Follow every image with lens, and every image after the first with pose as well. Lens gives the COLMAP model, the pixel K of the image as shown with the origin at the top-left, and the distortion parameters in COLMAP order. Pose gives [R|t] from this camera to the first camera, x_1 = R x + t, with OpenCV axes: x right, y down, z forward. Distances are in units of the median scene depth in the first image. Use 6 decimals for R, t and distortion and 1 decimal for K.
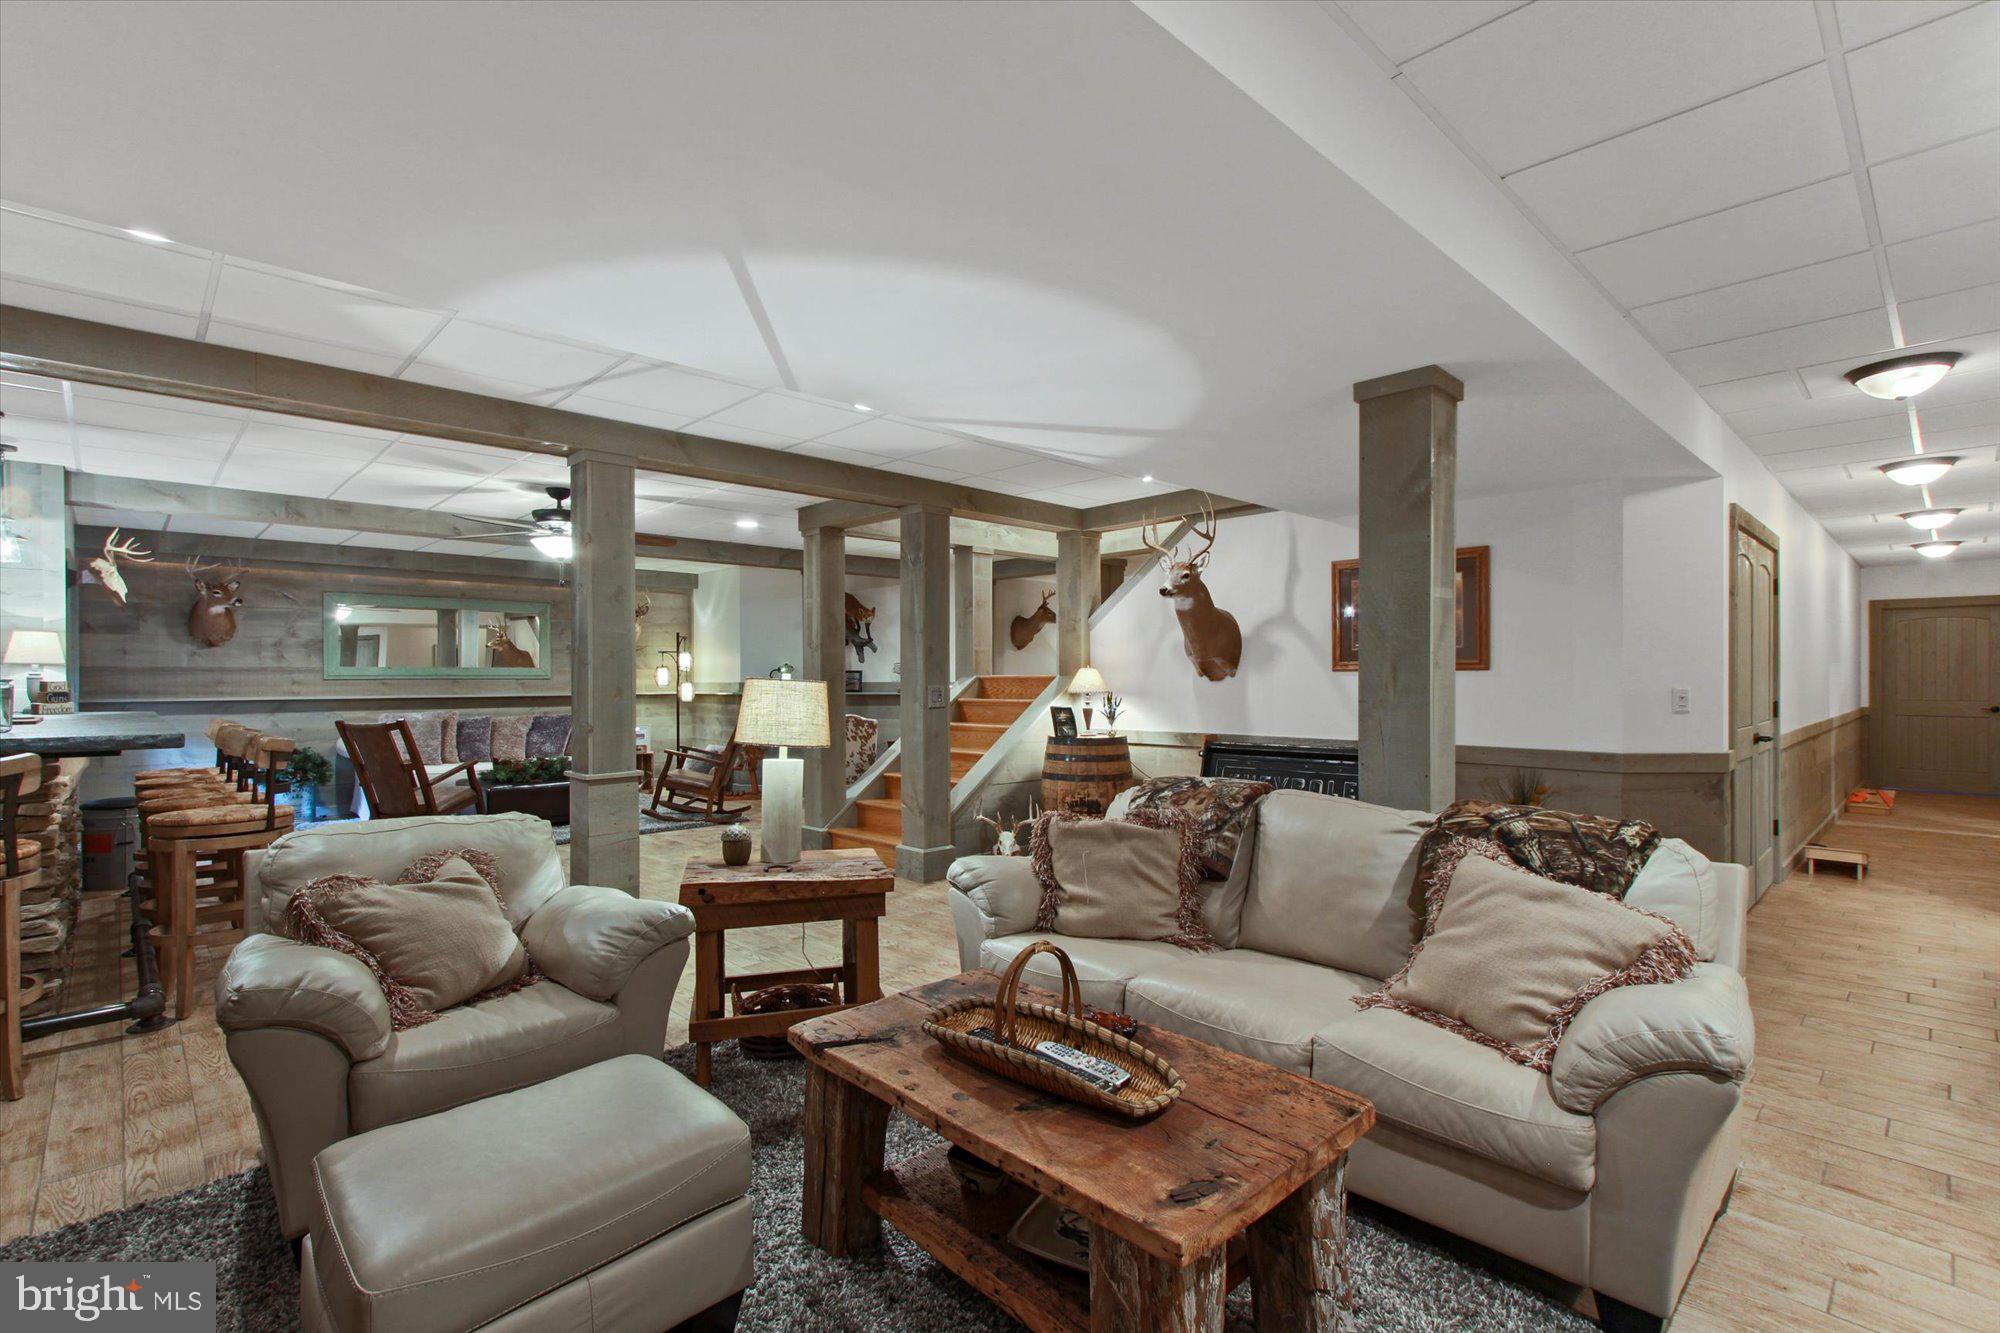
lens RADIAL K [[916.1, 0, 1005.5], [0, 916.1, 675.2], [0, 0, 1]] dist [-0.004696, 0.002134]
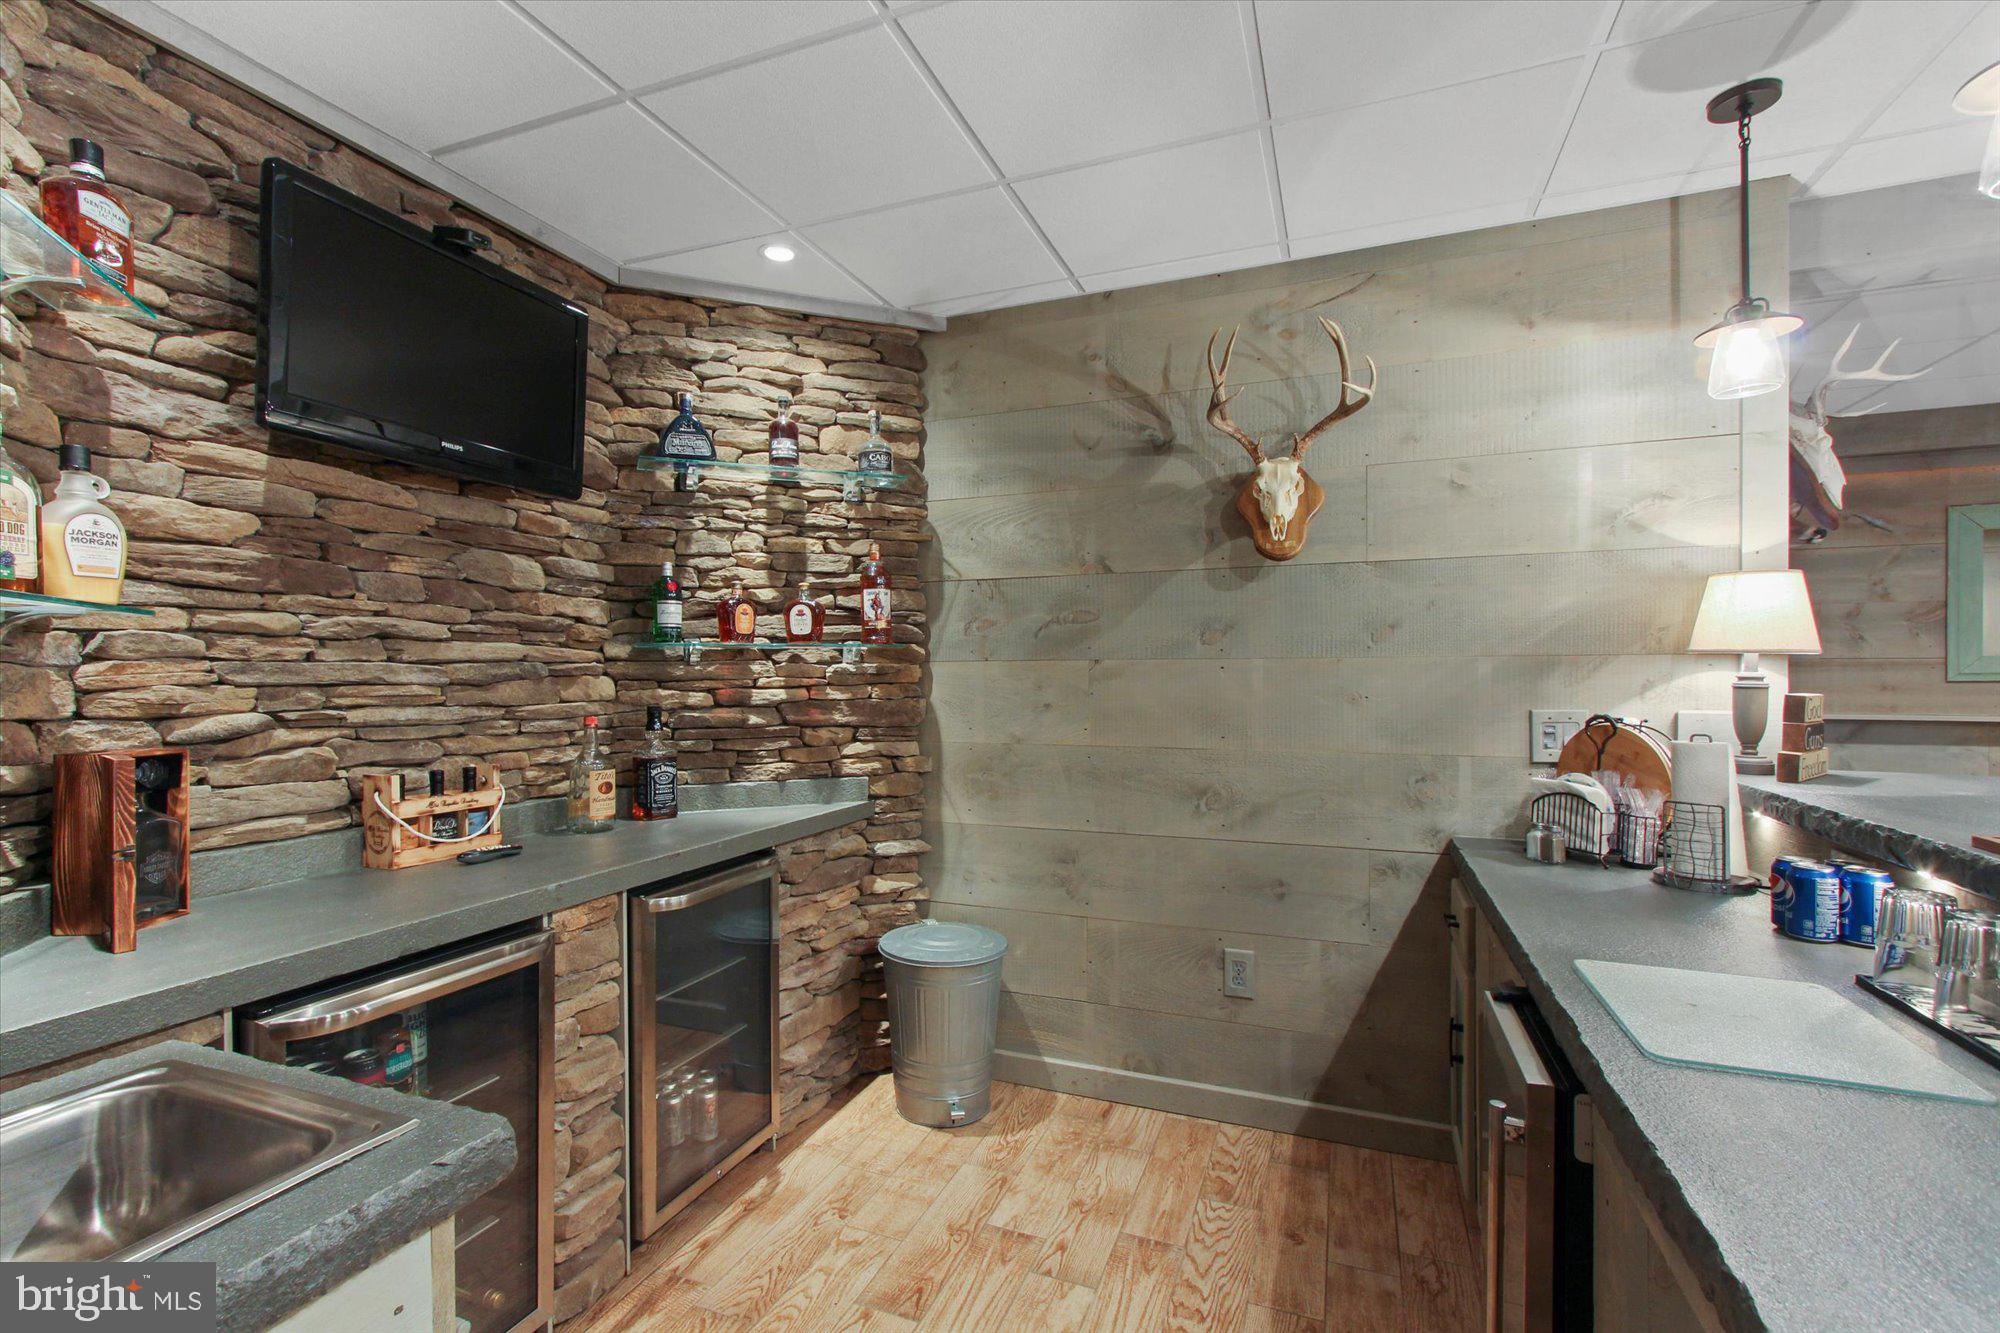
lens RADIAL K [[916.1, 0, 985.1], [0, 916.1, 675.1], [0, 0, 1]] dist [-0.004696, 0.002134]
pose [[0.415921, -0.001121, -0.909400, -0.517903], [-0.000144, 0.999999, -0.001299, 0.001782], [0.909401, 0.000671, 0.415921, 0.315913]]
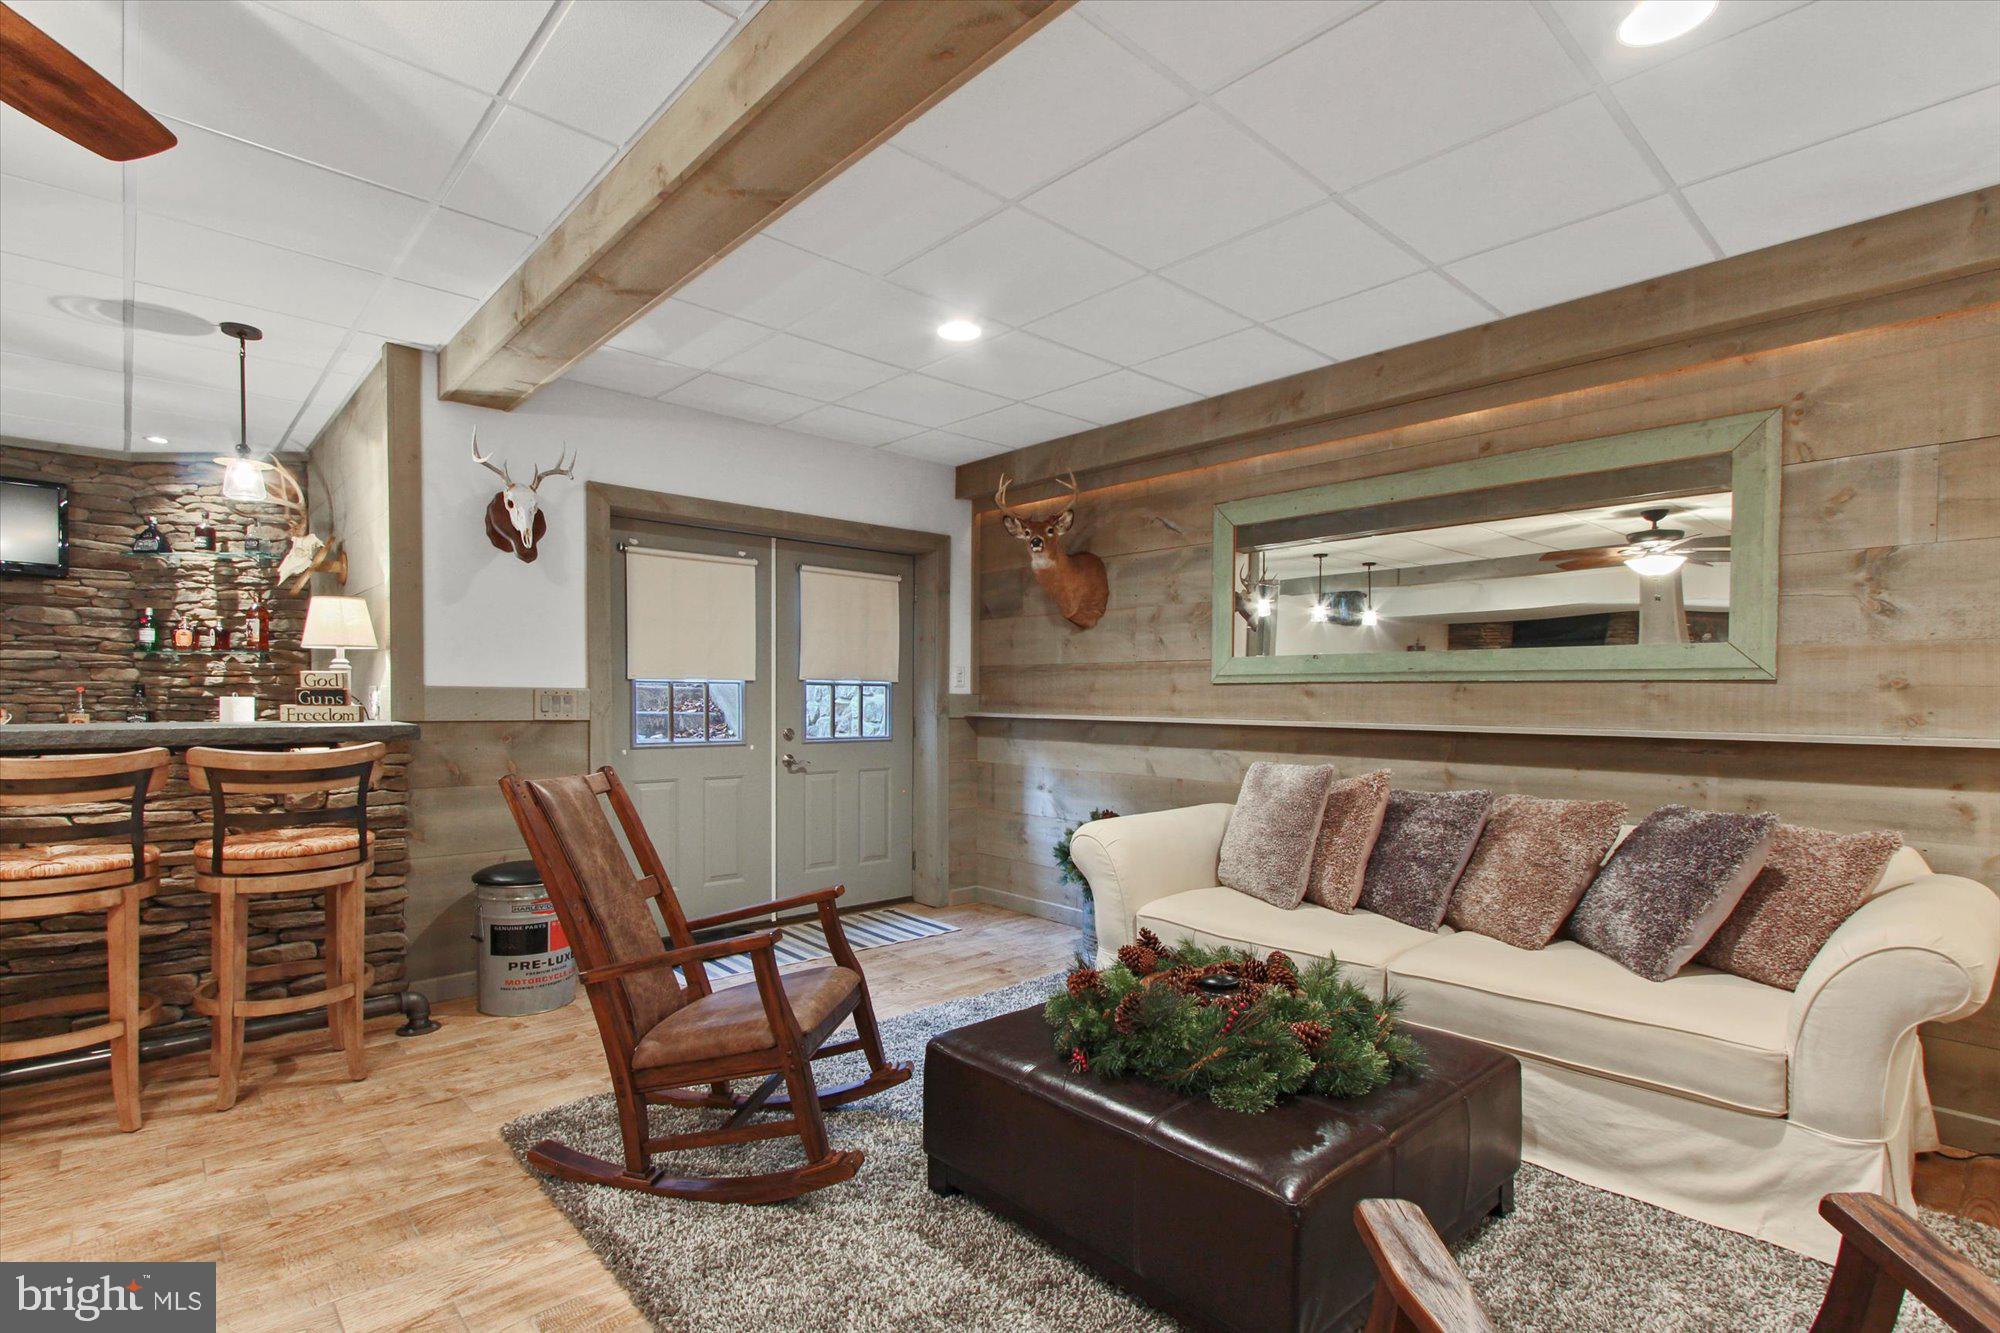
lens RADIAL K [[916.1, 0, 952.8], [0, 916.1, 718.3], [0, 0, 1]] dist [-0.004696, 0.002134]
pose [[-0.000196, 0.022963, -0.999736, -0.255212], [-0.012676, 0.999656, 0.022963, 0.013922], [0.999920, 0.012677, 0.000095, 0.874423]]
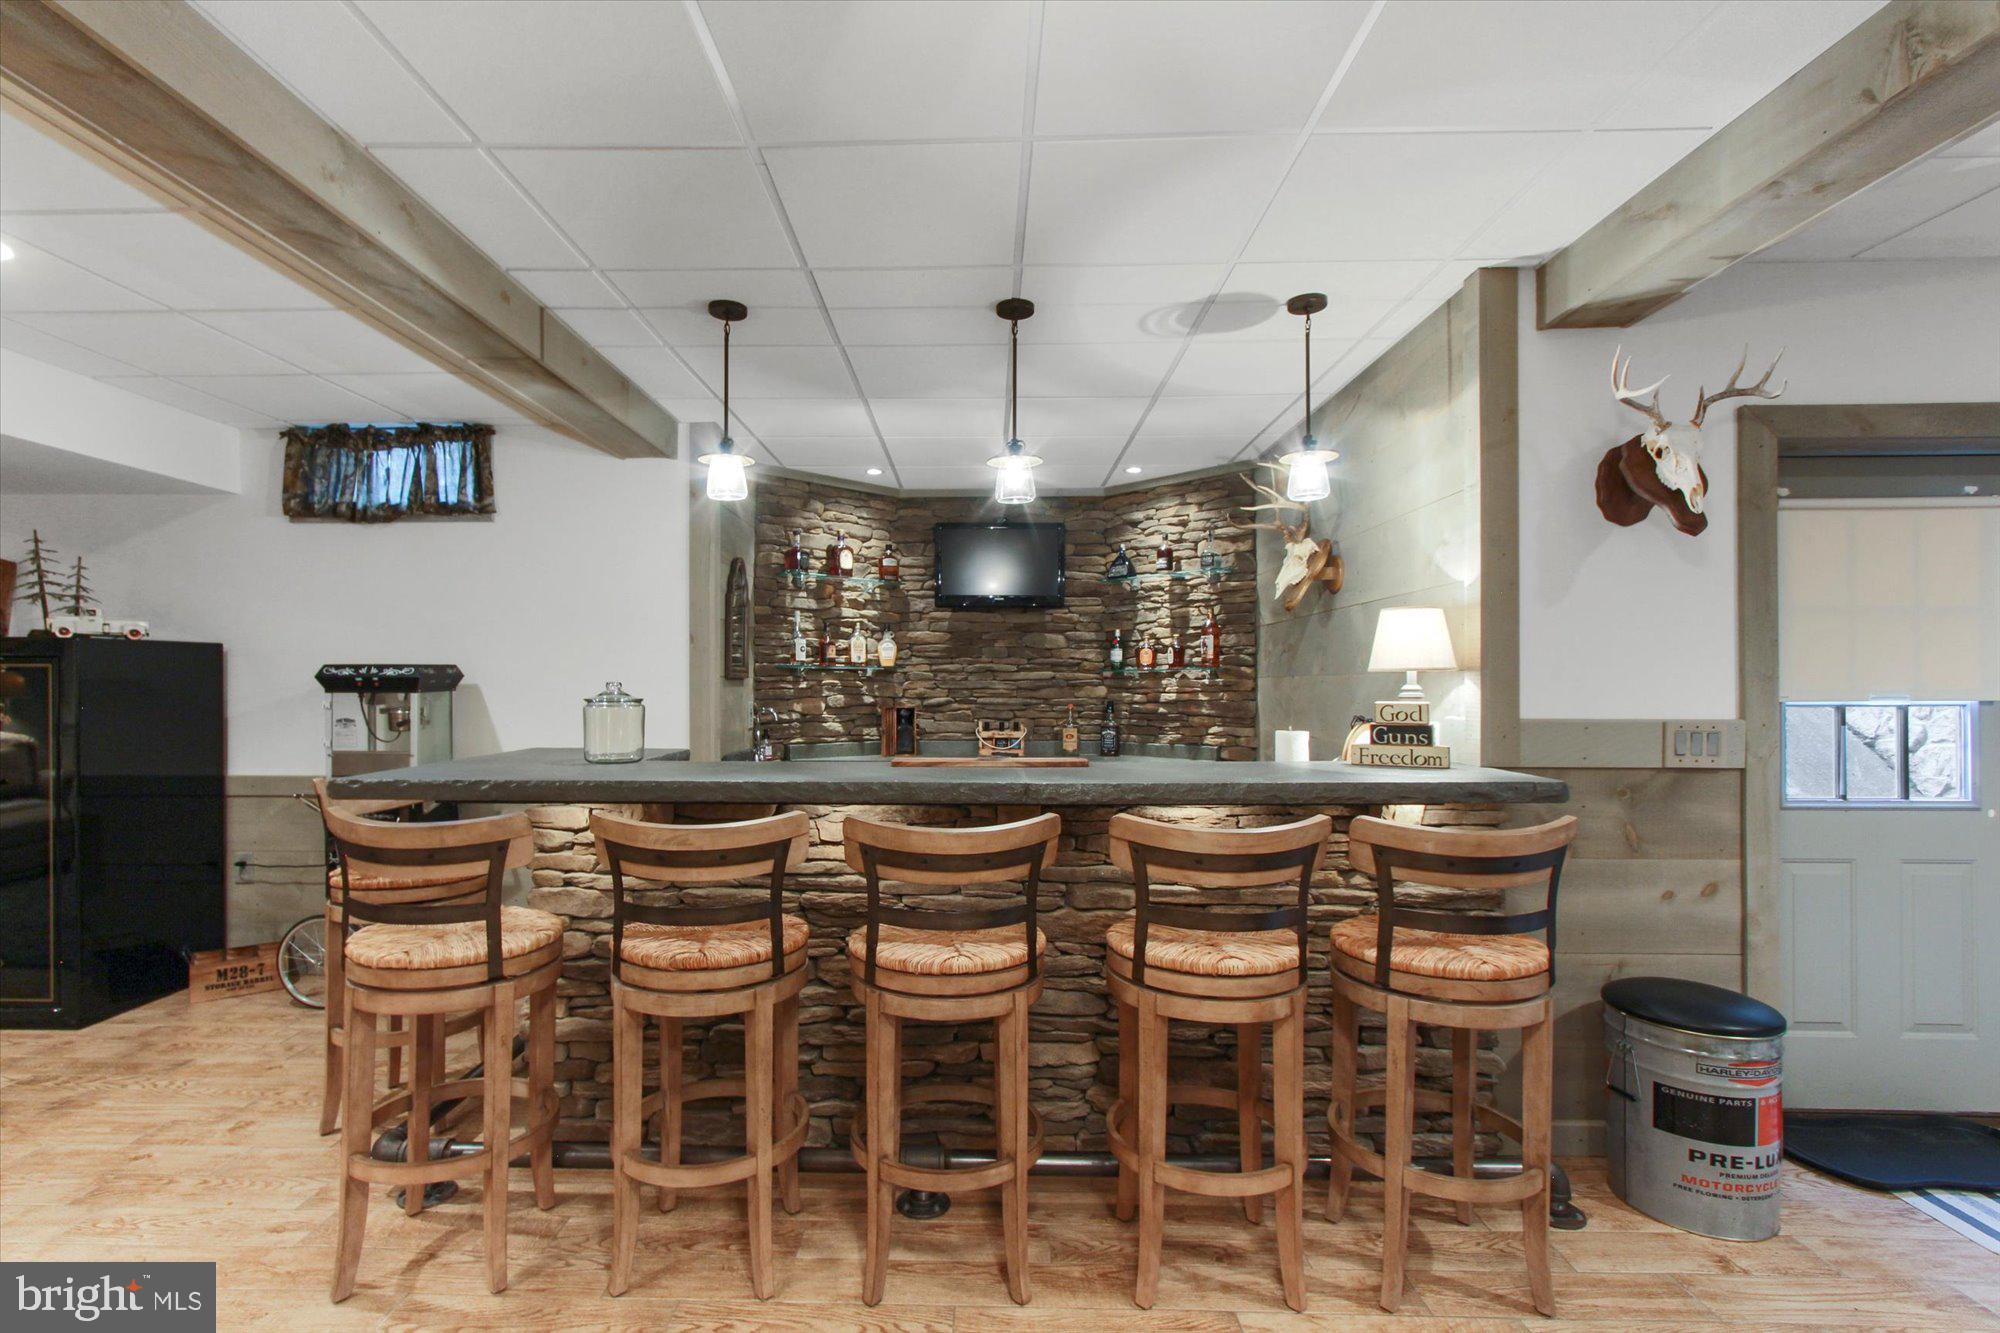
lens RADIAL K [[916.1, 0, 973.9], [0, 916.1, 691.5], [0, 0, 1]] dist [-0.004696, 0.002134]
pose [[-0.691743, 0.002021, -0.722141, -0.321237], [-0.004234, 0.999968, 0.006854, 0.001562], [0.722131, 0.007799, -0.691712, 0.719221]]
